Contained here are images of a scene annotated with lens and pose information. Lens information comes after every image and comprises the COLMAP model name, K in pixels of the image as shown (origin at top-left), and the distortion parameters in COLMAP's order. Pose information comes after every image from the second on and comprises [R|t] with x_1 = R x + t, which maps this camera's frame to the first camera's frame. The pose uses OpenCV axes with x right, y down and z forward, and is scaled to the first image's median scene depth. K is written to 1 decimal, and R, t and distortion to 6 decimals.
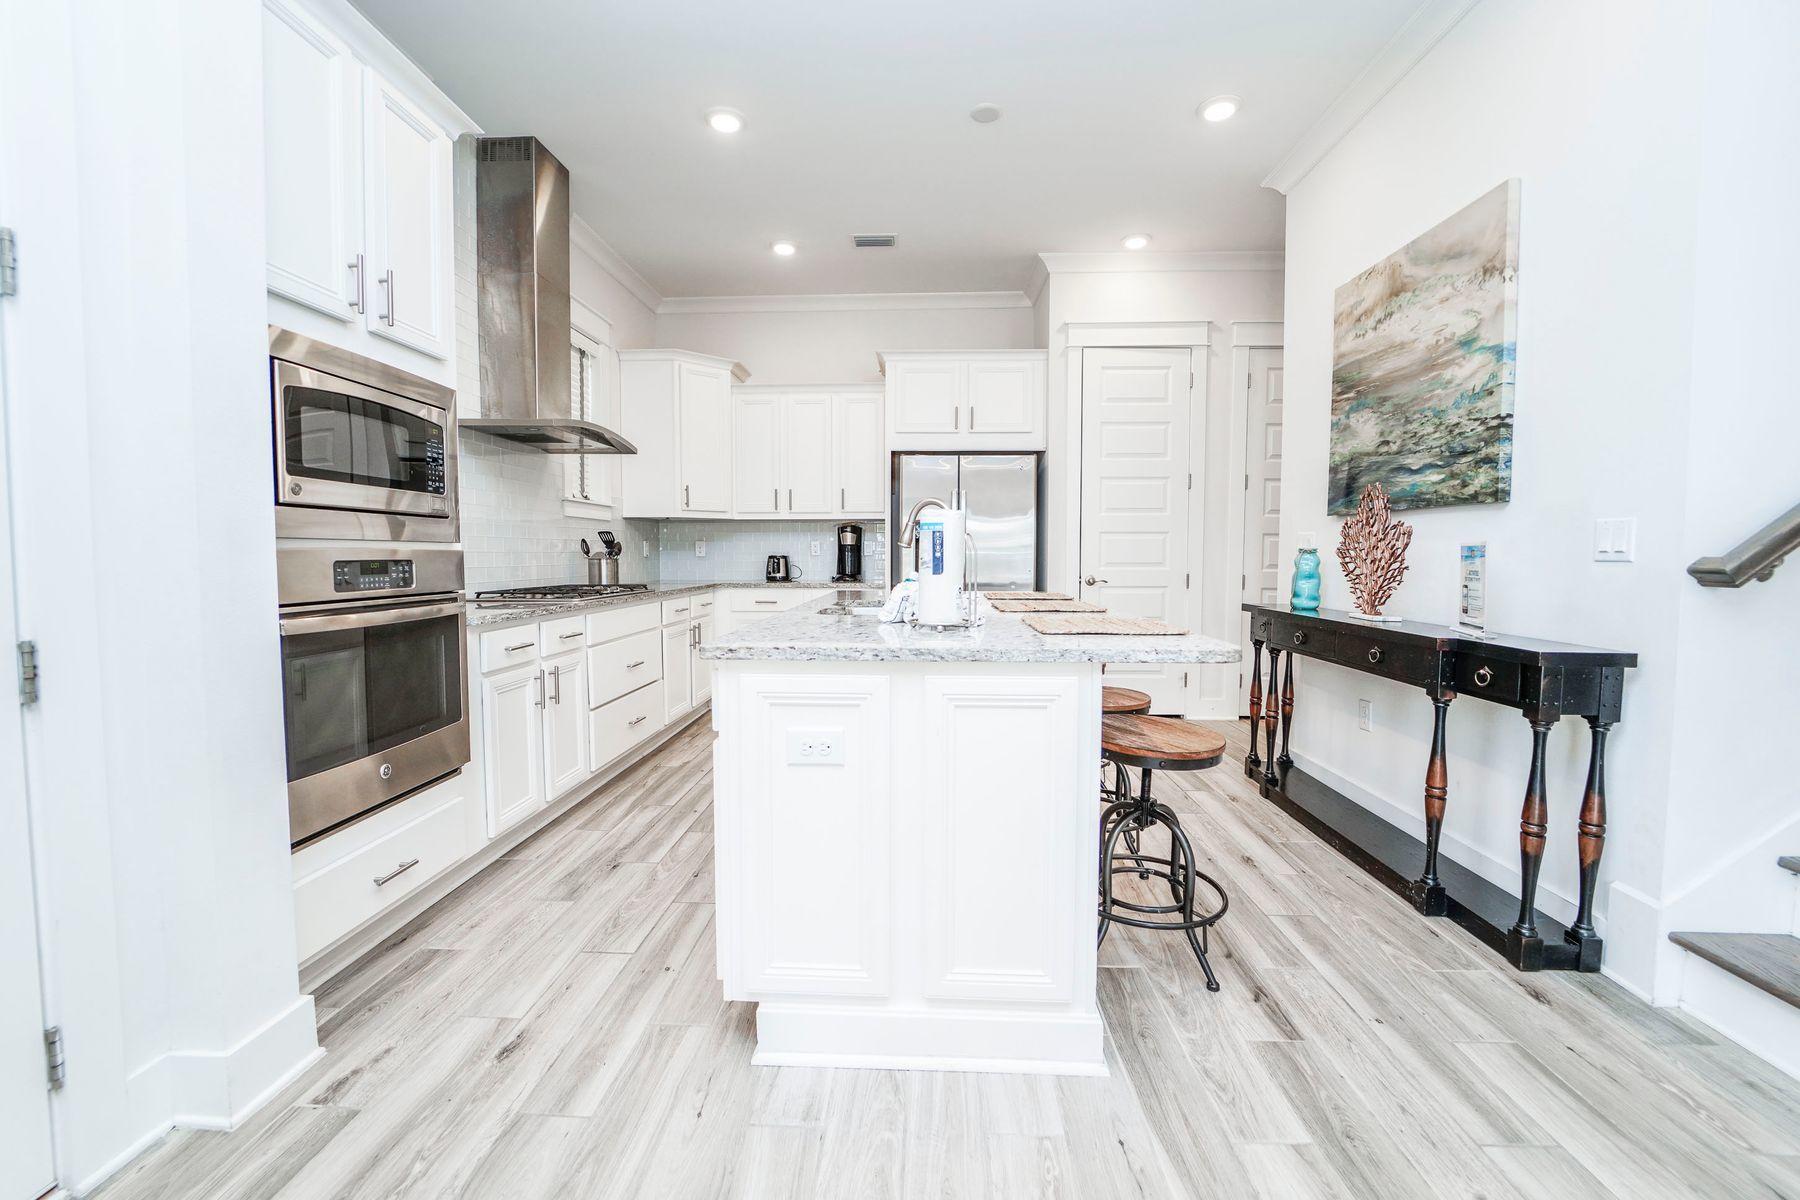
lens RADIAL K [[726.1, 0, 871.5], [0, 726.1, 594.5], [0, 0, 1]] dist [-0.026078, -0.000263]
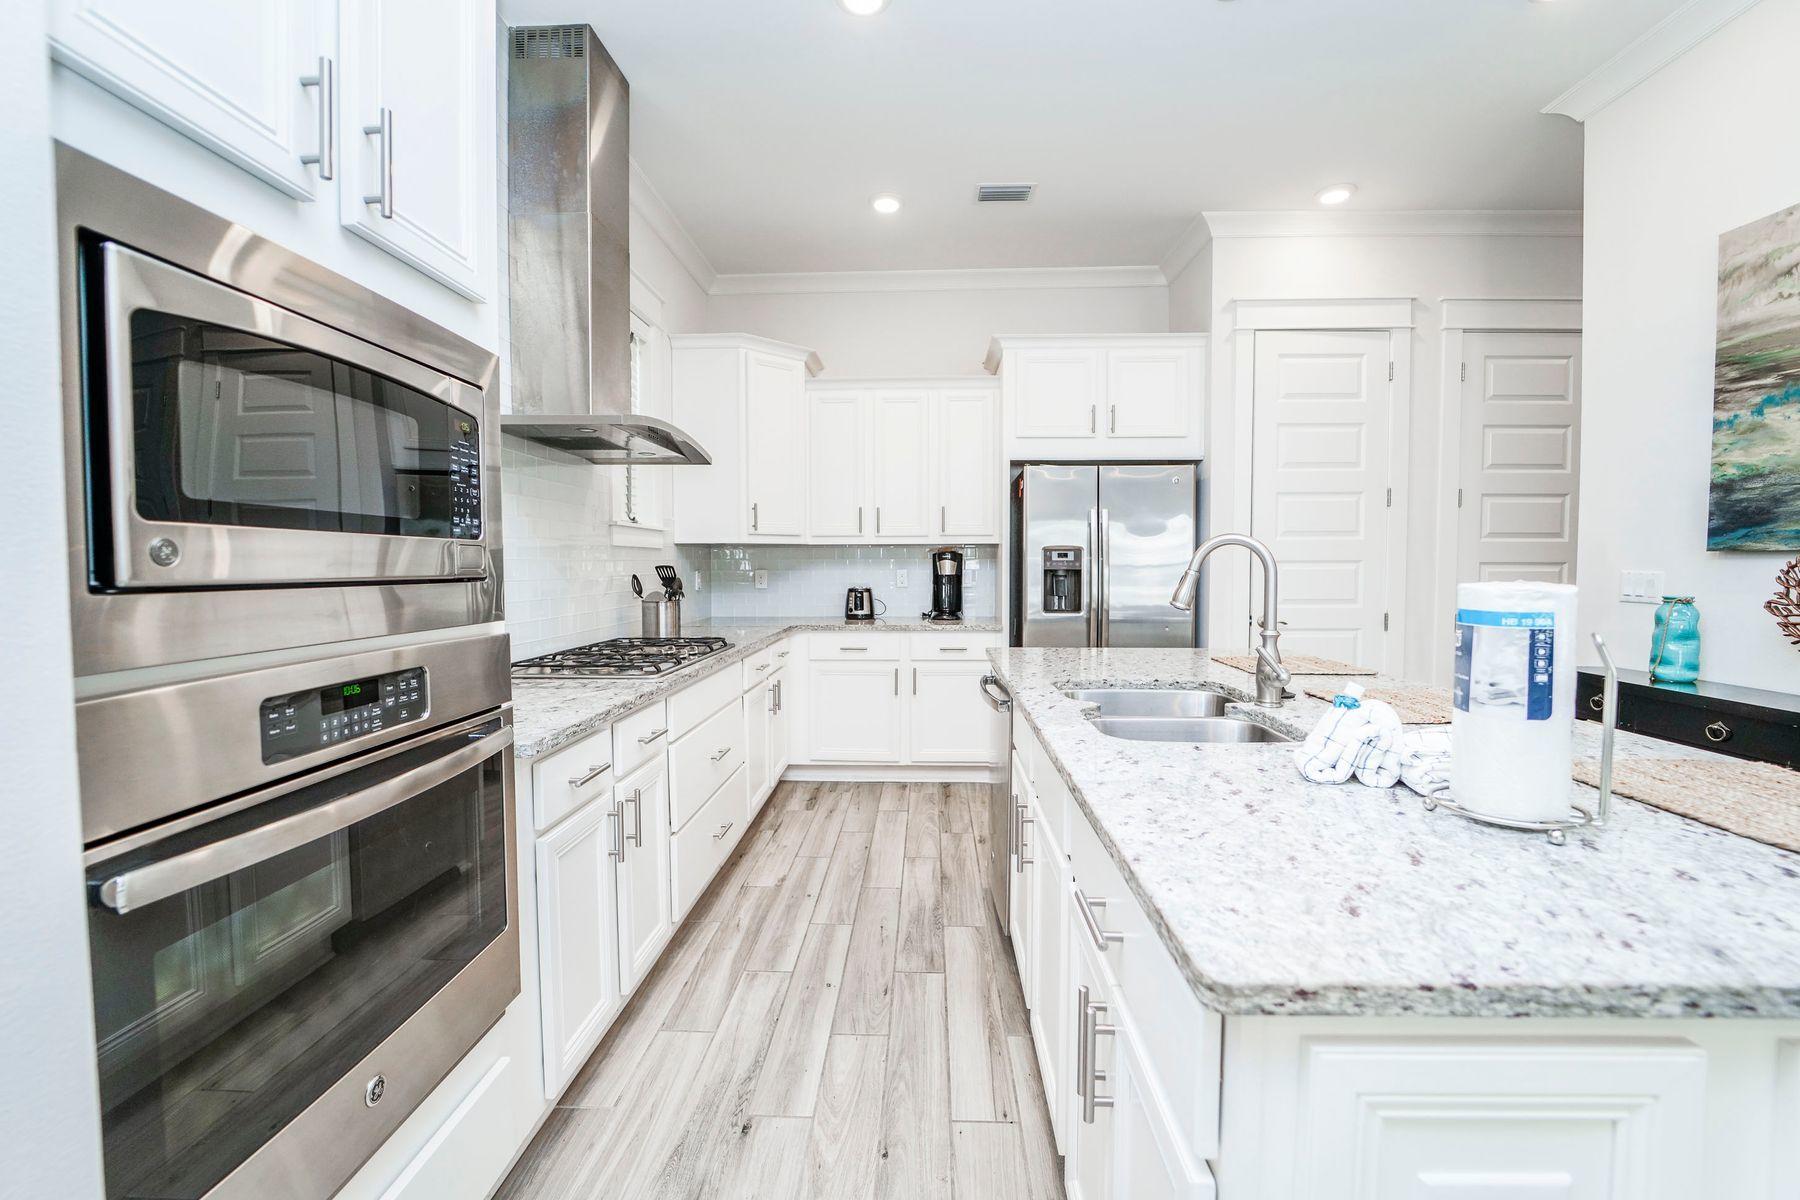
lens RADIAL K [[729.2, 0, 865.3], [0, 729.2, 592.8], [0, 0, 1]] dist [-0.025333, 0.000000]
pose [[0.999993, -0.003043, -0.002268, -0.192690], [0.003008, 0.999881, -0.015119, -0.057728], [0.002314, 0.015112, 0.999883, 0.287840]]
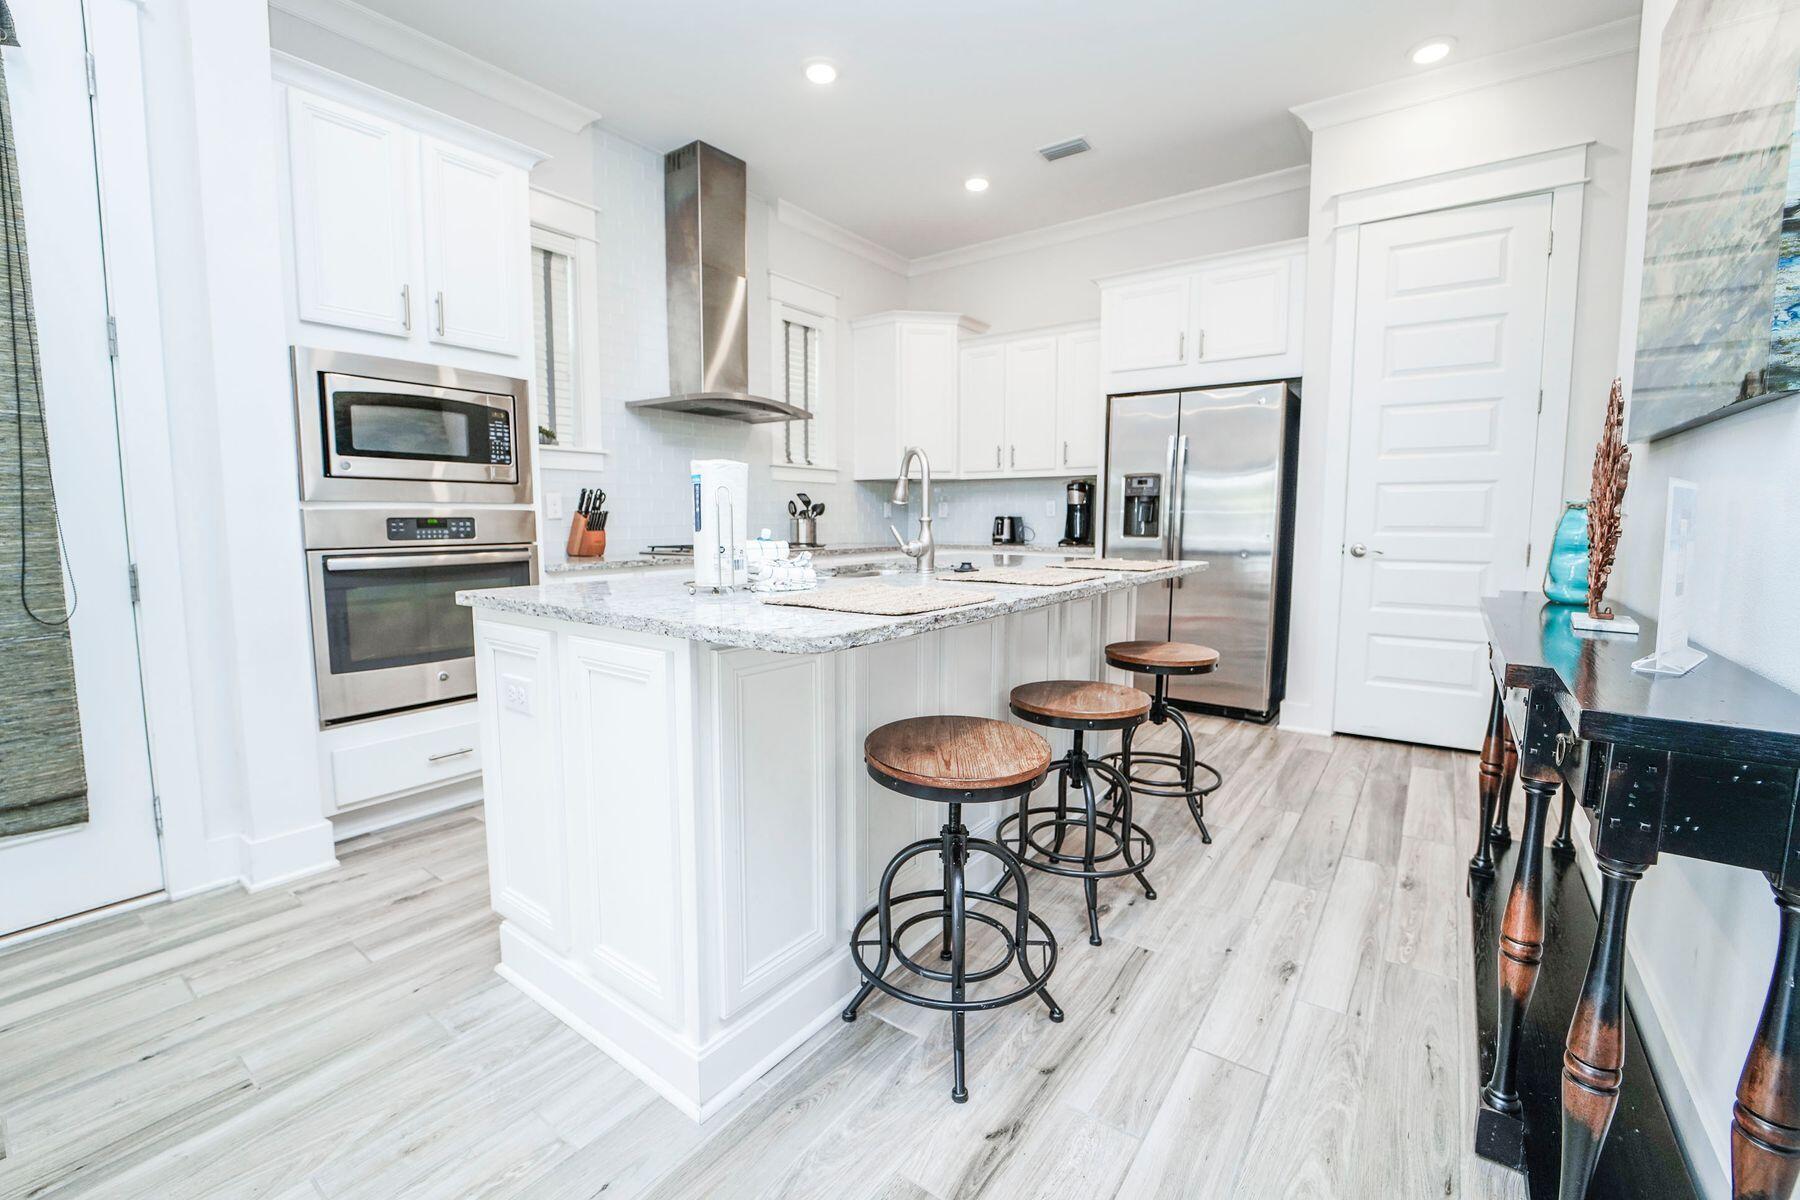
lens RADIAL K [[730.5, 0, 902.8], [0, 730.5, 593.9], [0, 0, 1]] dist [-0.022552, -0.000016]
pose [[0.841653, 0.055721, -0.537137, 0.440156], [-0.029710, 0.997934, 0.056969, -0.005092], [0.539201, -0.031990, 0.841569, 0.197193]]
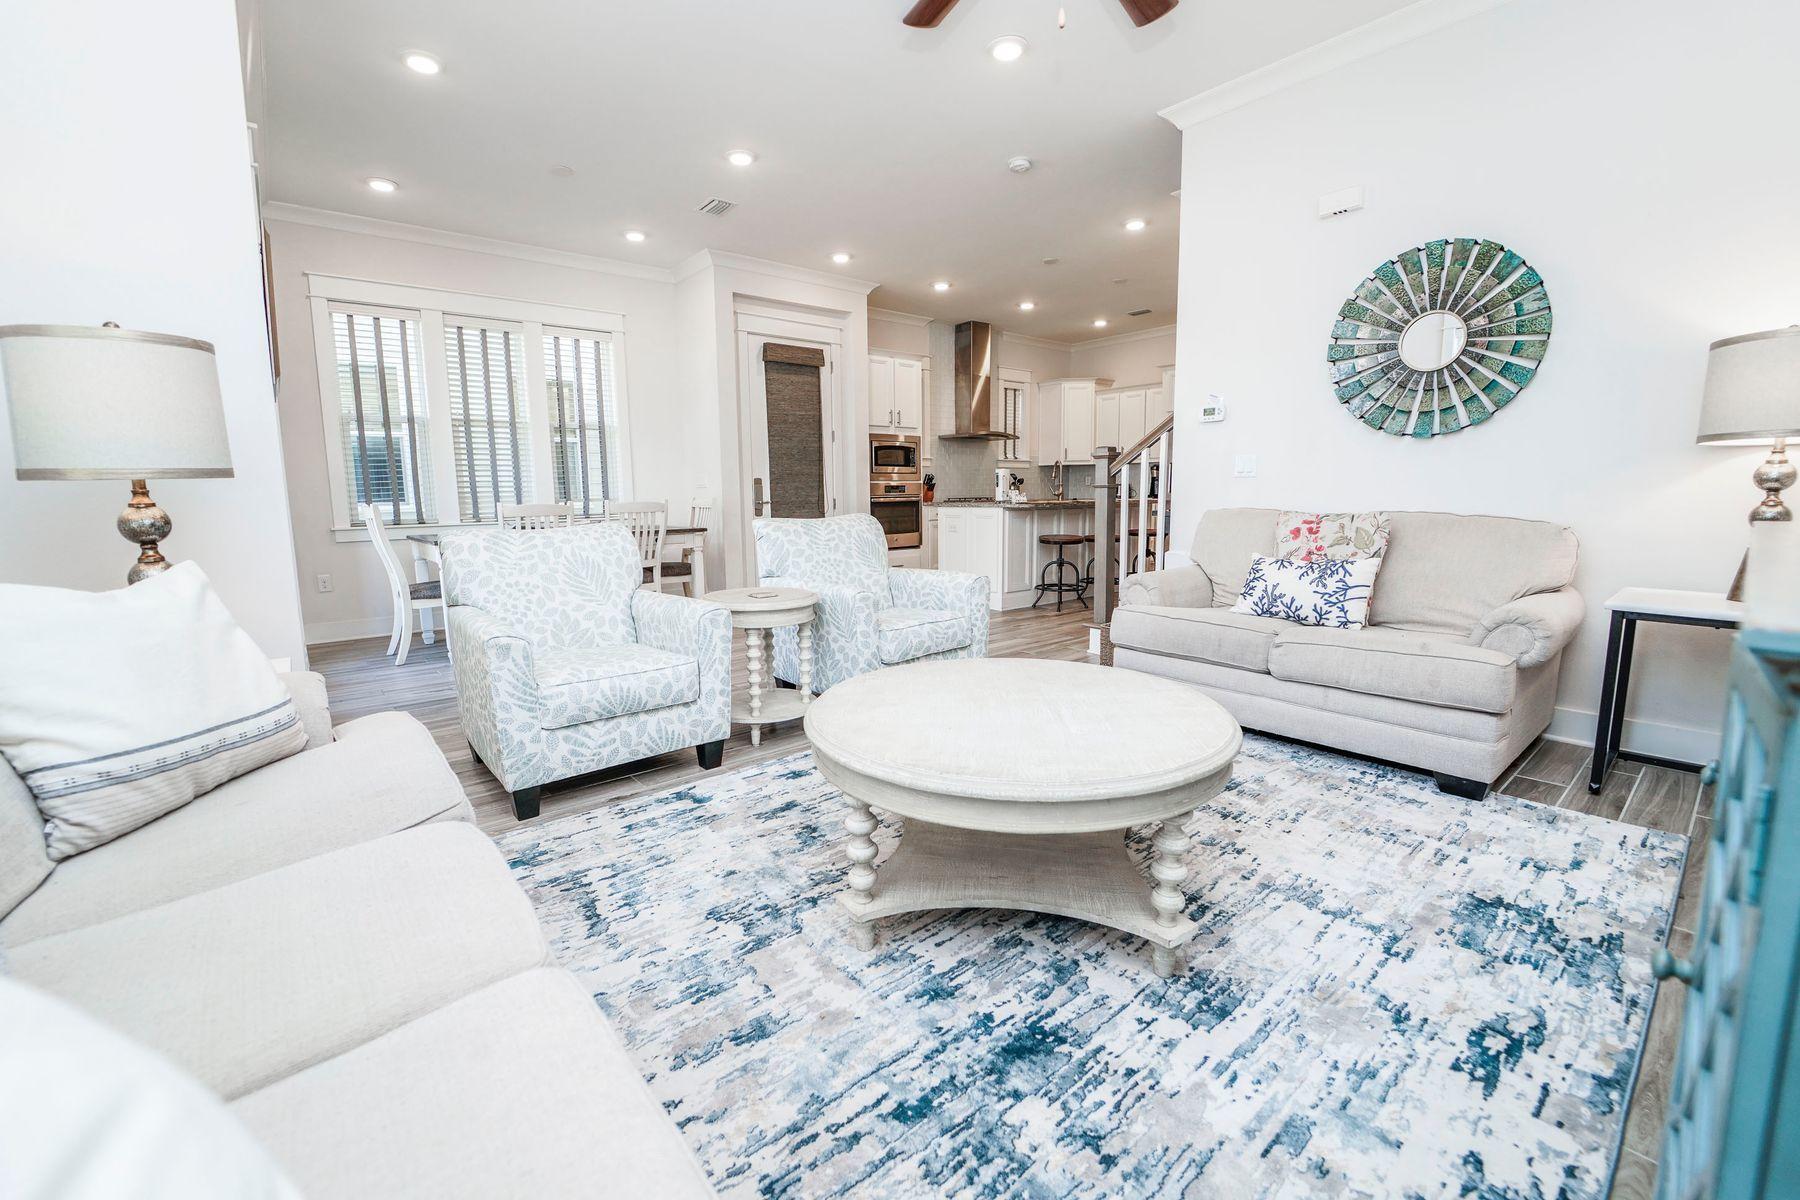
lens RADIAL K [[730.5, 0, 902.8], [0, 730.5, 593.9], [0, 0, 1]] dist [-0.022552, -0.000016]
pose [[0.687449, 0.094094, -0.720111, 1.349832], [-0.026604, 0.994168, 0.104507, 0.073814], [0.725745, -0.052685, 0.685944, -1.040638]]
